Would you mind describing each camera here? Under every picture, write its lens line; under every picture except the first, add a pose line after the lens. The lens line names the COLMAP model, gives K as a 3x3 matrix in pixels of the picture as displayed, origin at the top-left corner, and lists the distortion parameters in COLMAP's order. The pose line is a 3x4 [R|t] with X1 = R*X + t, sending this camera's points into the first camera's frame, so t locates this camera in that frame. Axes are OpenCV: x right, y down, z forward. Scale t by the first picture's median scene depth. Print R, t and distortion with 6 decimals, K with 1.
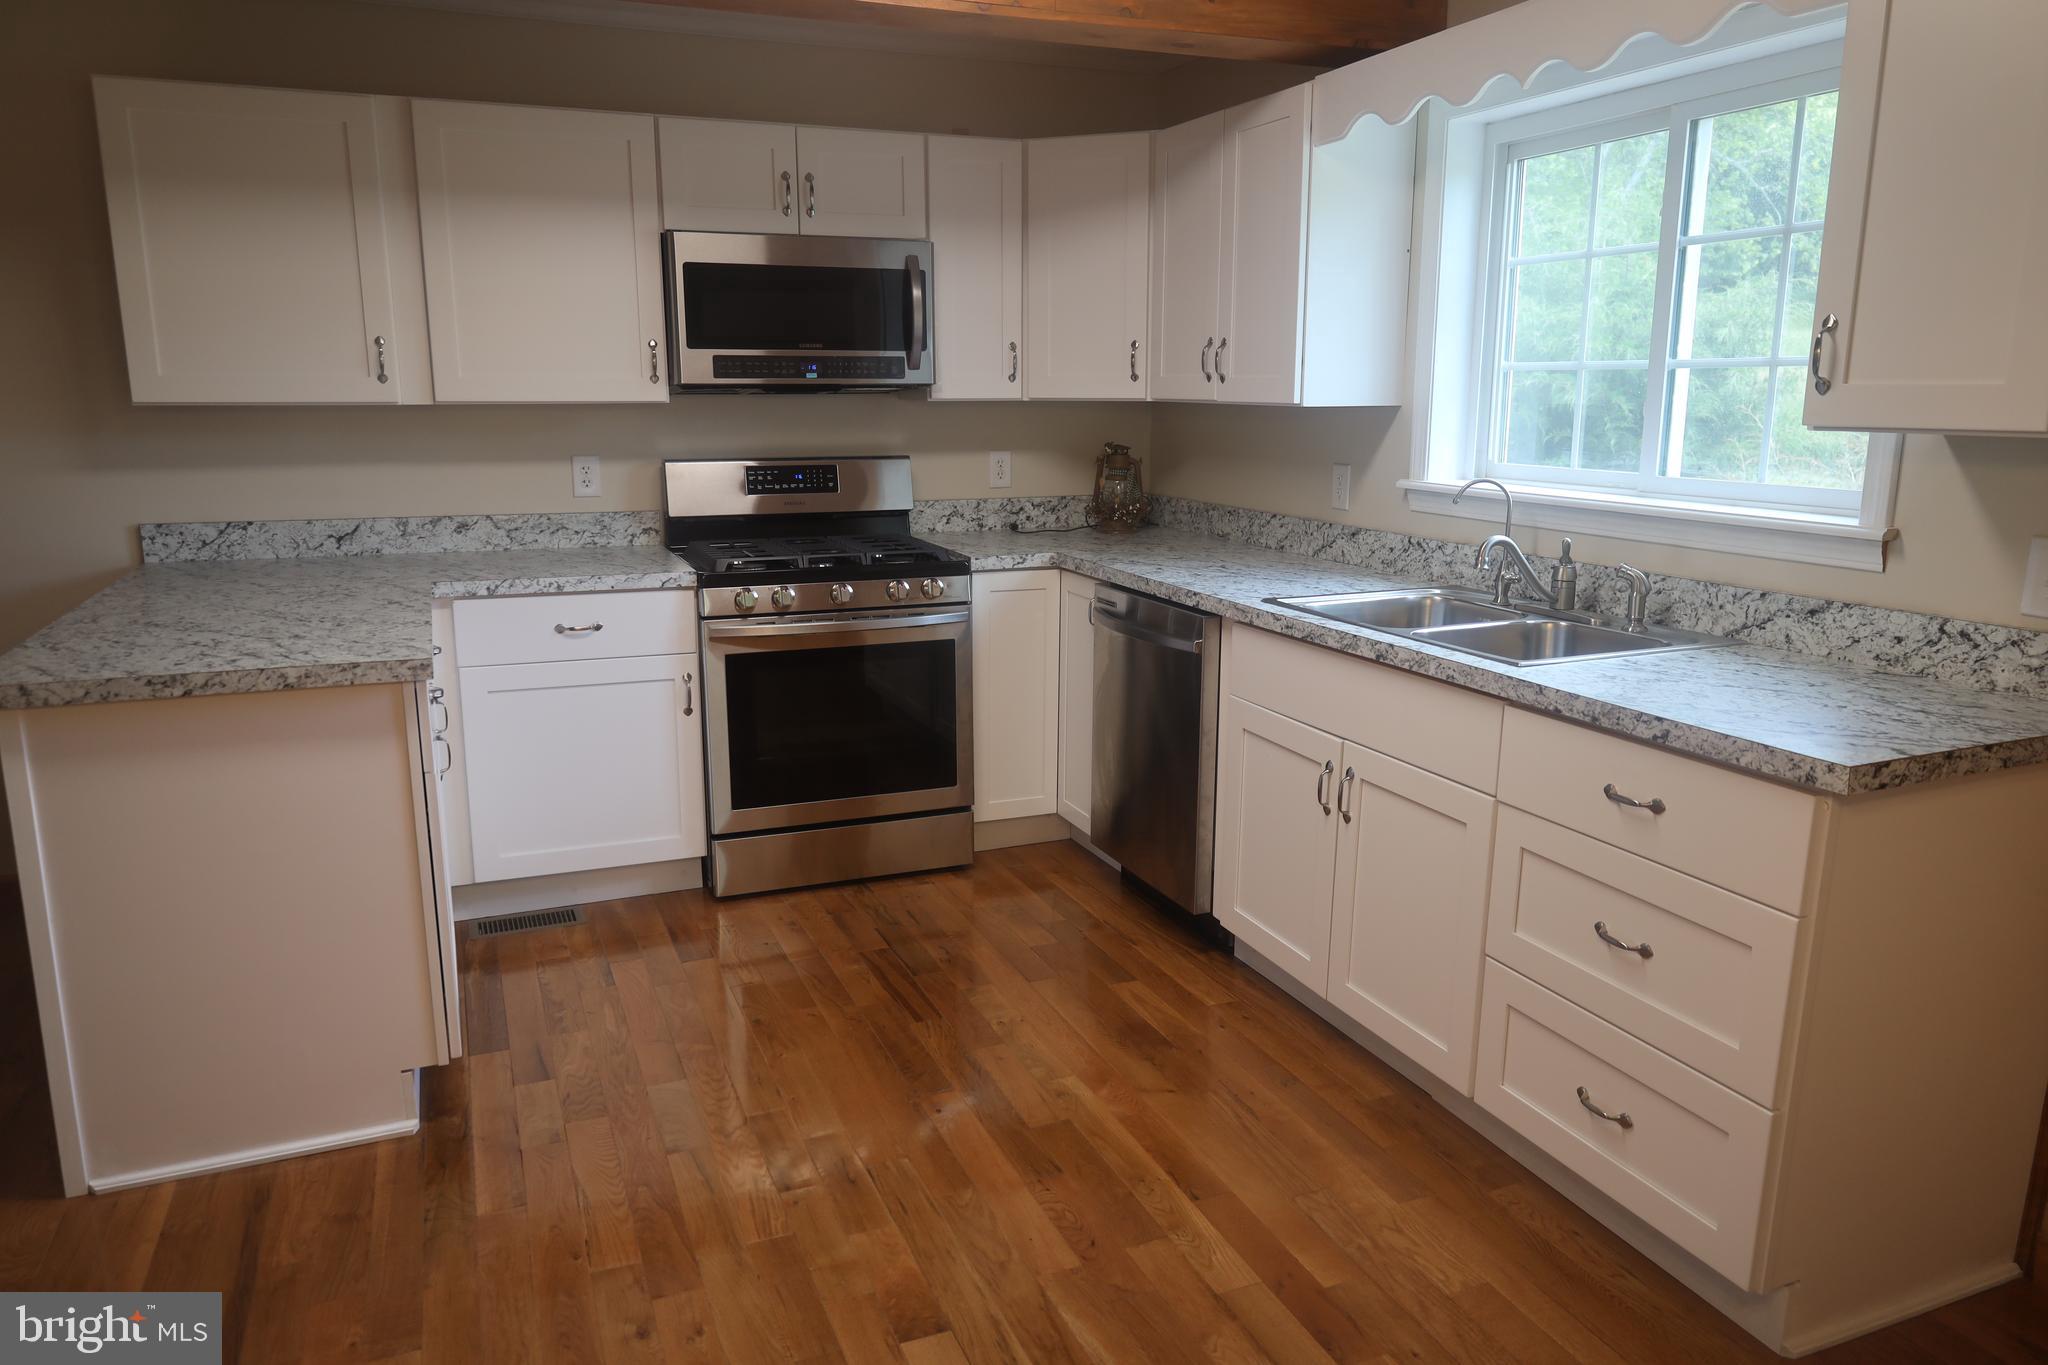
lens RADIAL K [[1408.0, 0, 1026.8], [0, 1408.0, 682.0], [0, 0, 1]] dist [0.003909, -0.003280]
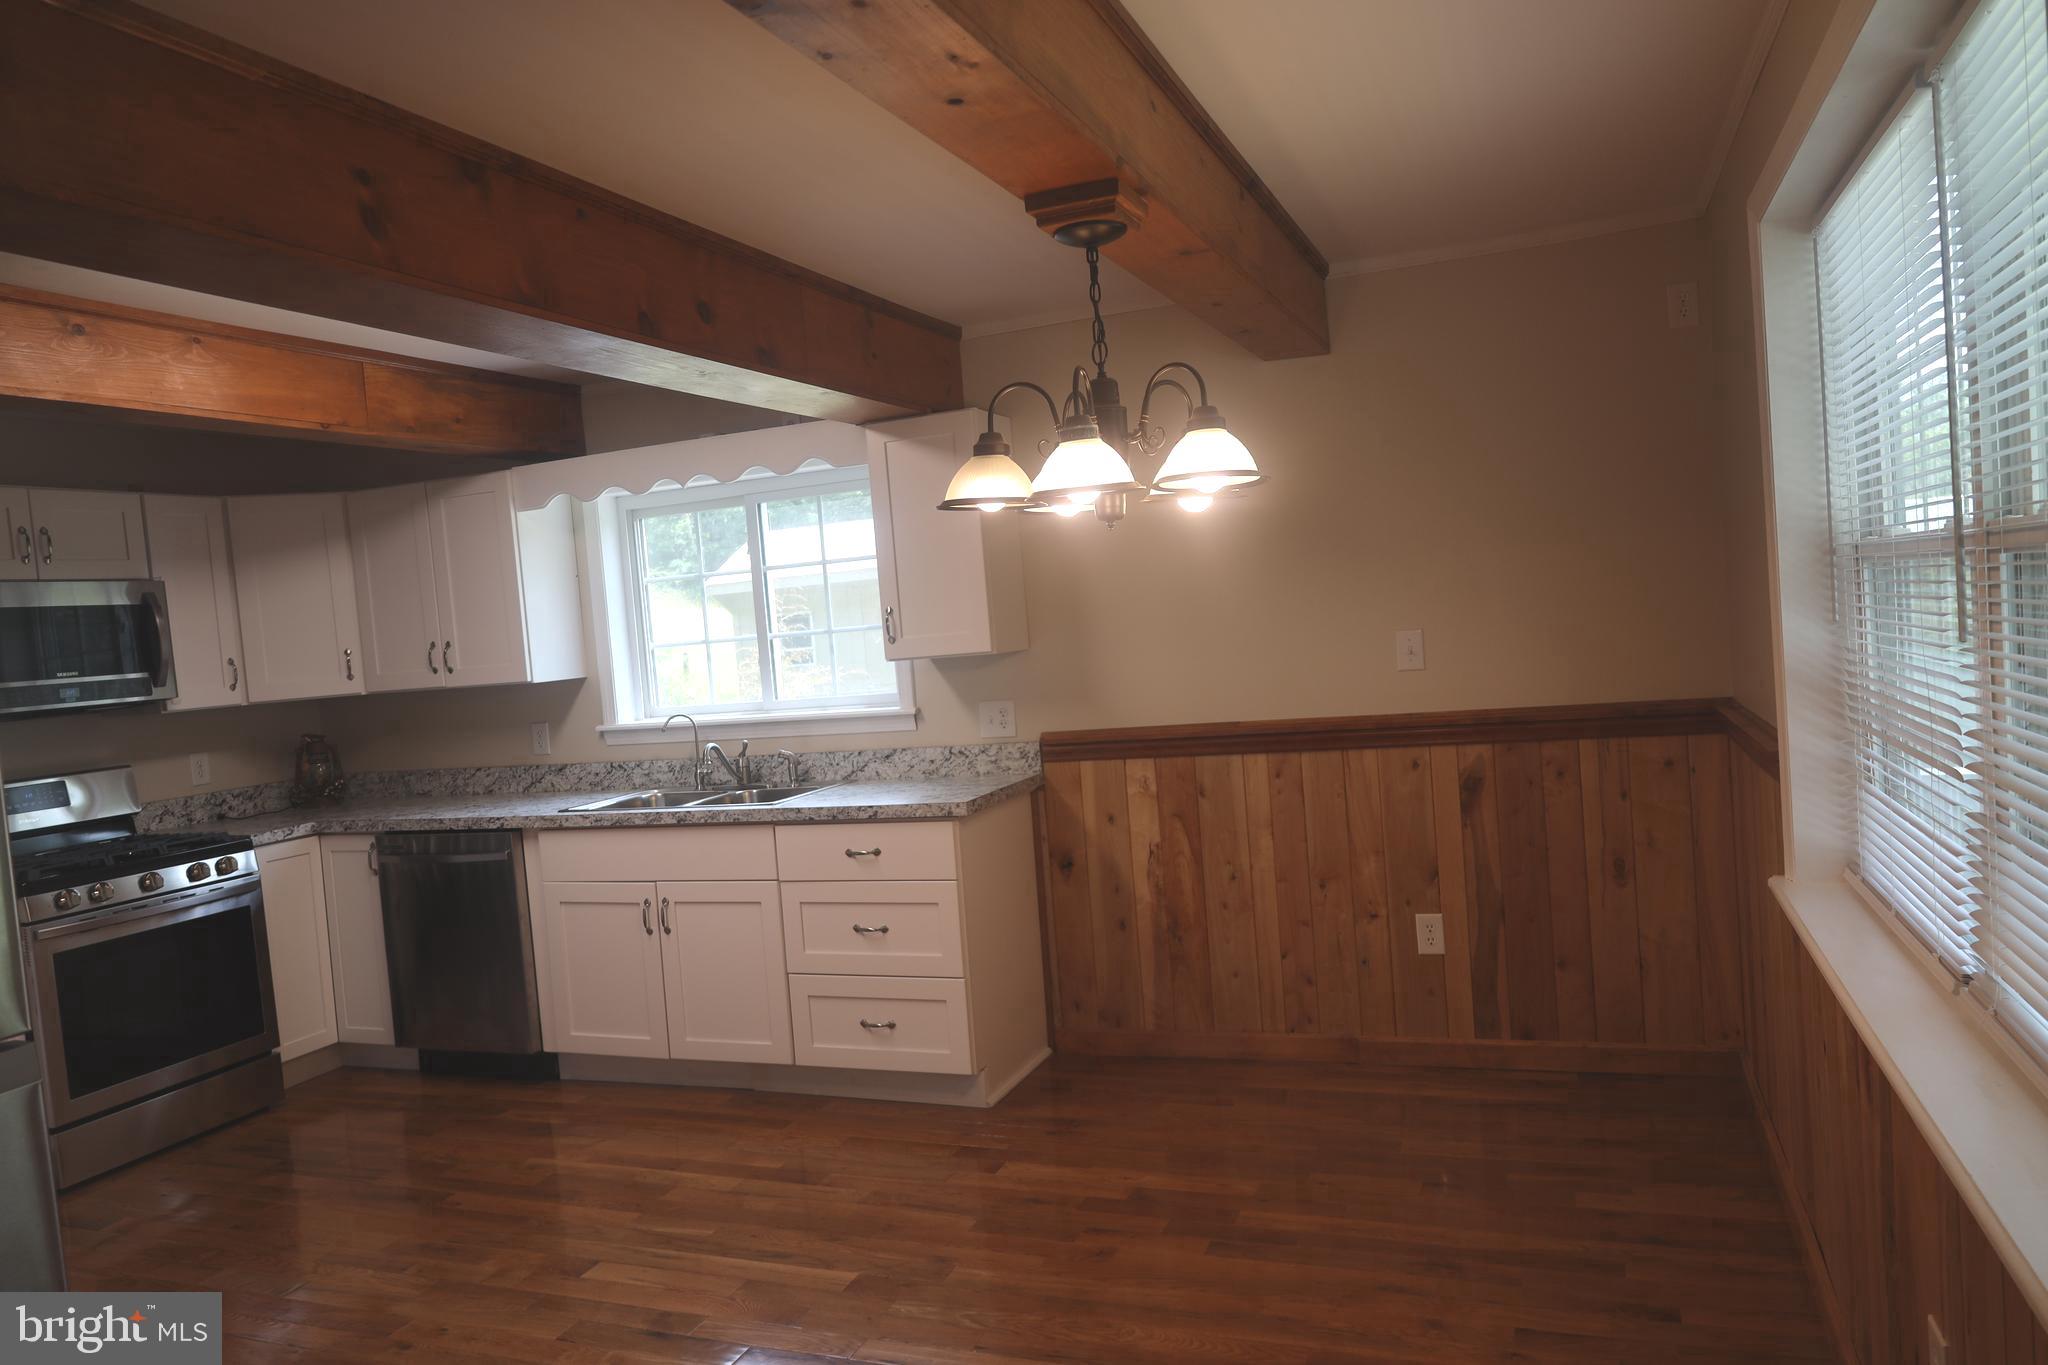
lens RADIAL K [[1408.0, 0, 1024.7], [0, 1408.0, 689.2], [0, 0, 1]] dist [0.003909, -0.003280]
pose [[0.695769, -0.094127, 0.712071, -0.589342], [0.228856, 0.968759, -0.095559, 0.077279], [-0.680830, 0.229449, 0.695574, -0.418398]]
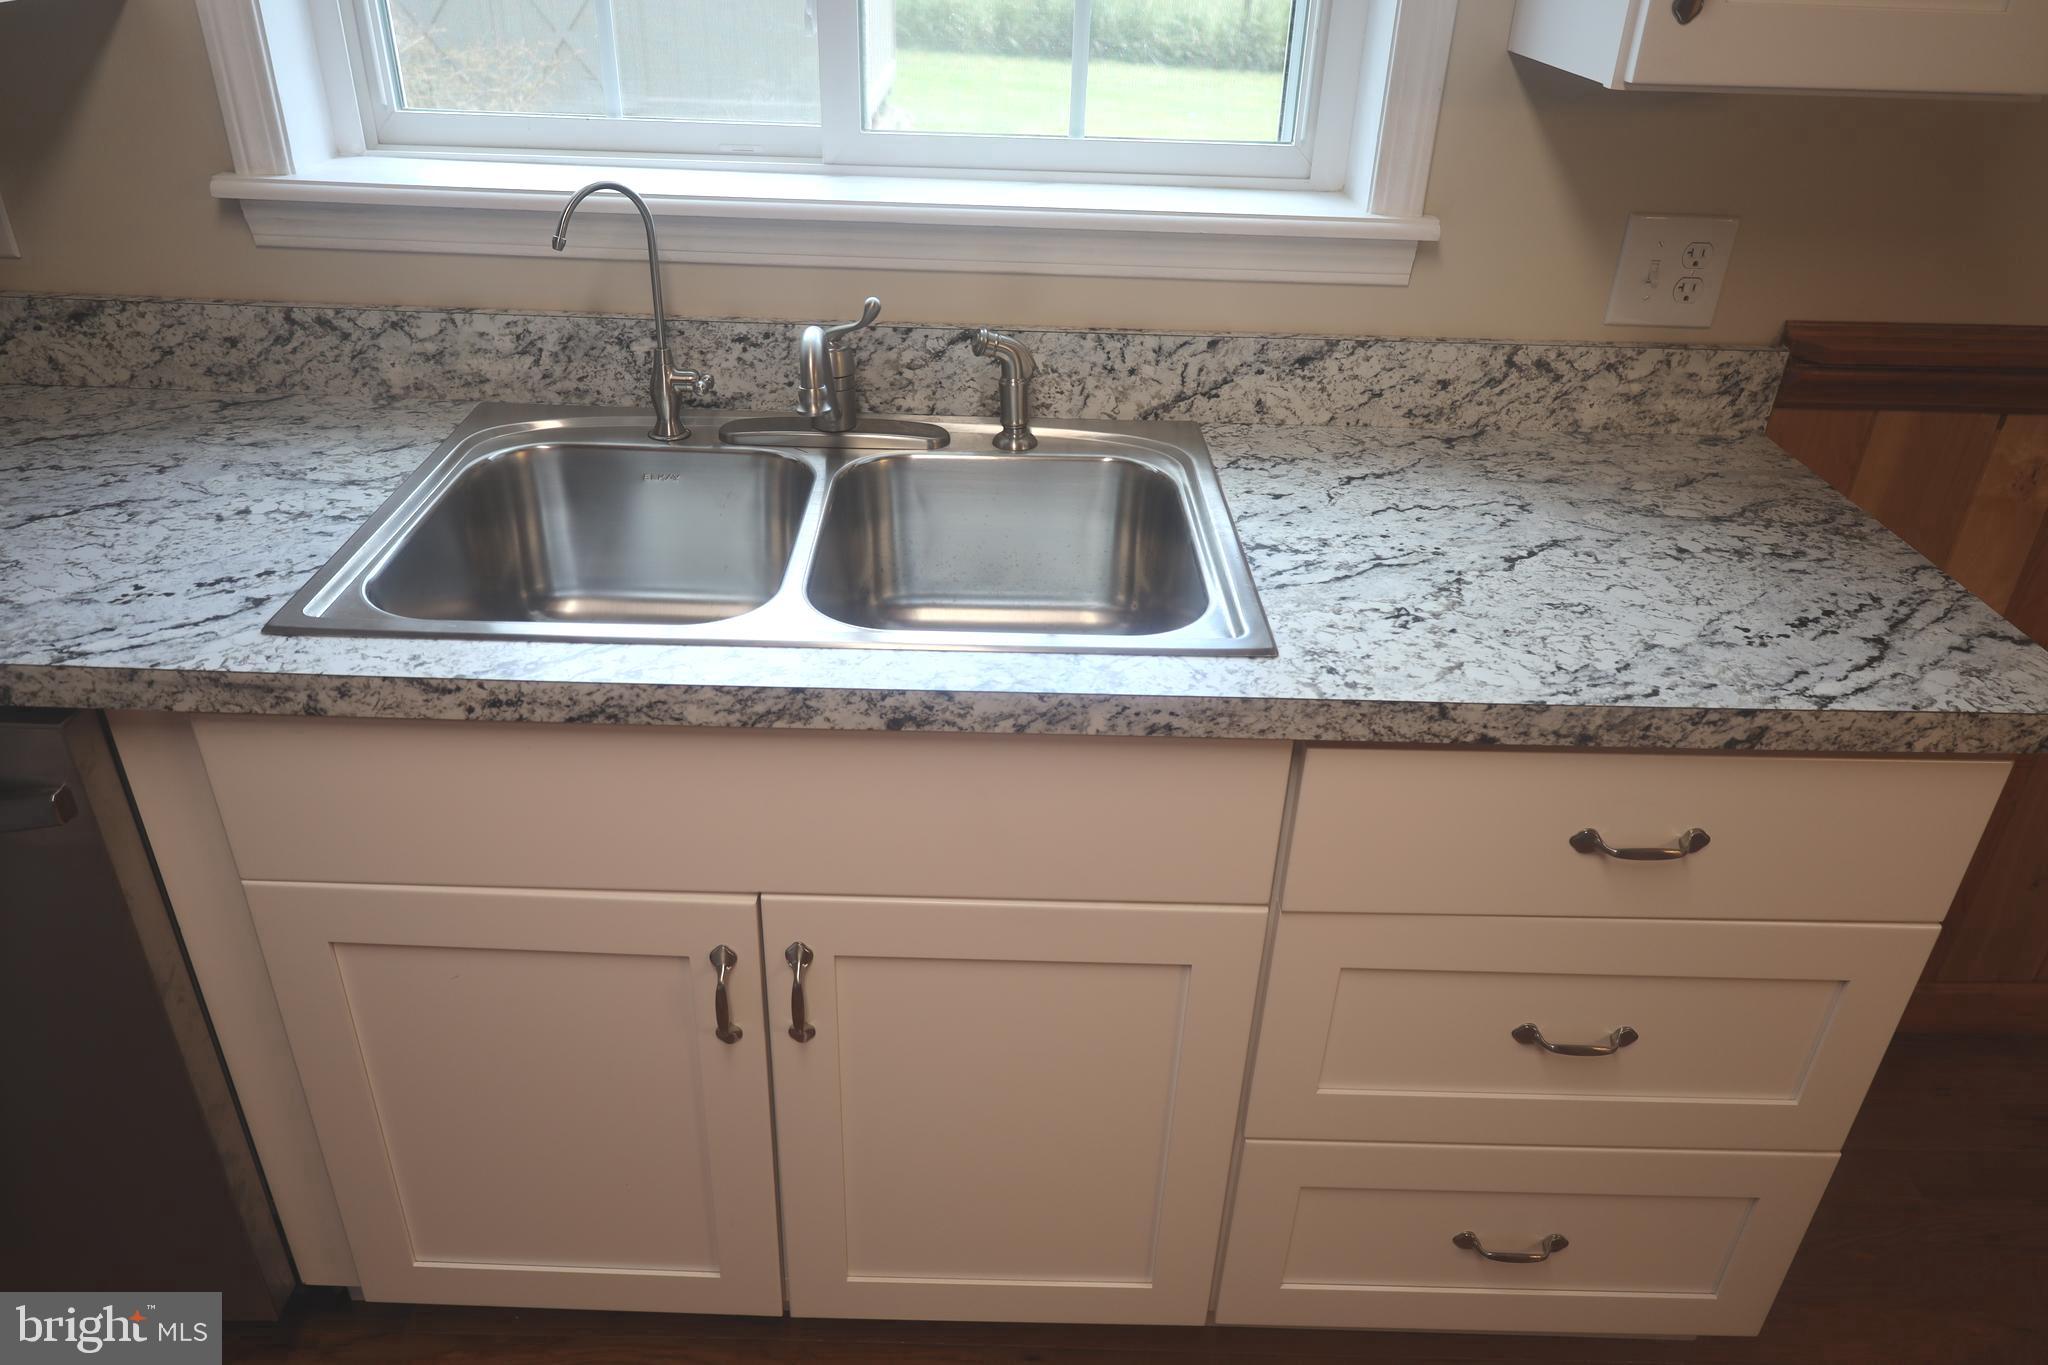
lens RADIAL K [[1408.0, 0, 1044.4], [0, 1408.0, 685.7], [0, 0, 1]] dist [0.003909, -0.003280]
pose [[0.381414, -0.454302, 0.805067, -0.060042], [0.159196, 0.890173, 0.426906, -0.188399], [-0.910593, -0.034665, 0.411848, 0.755273]]
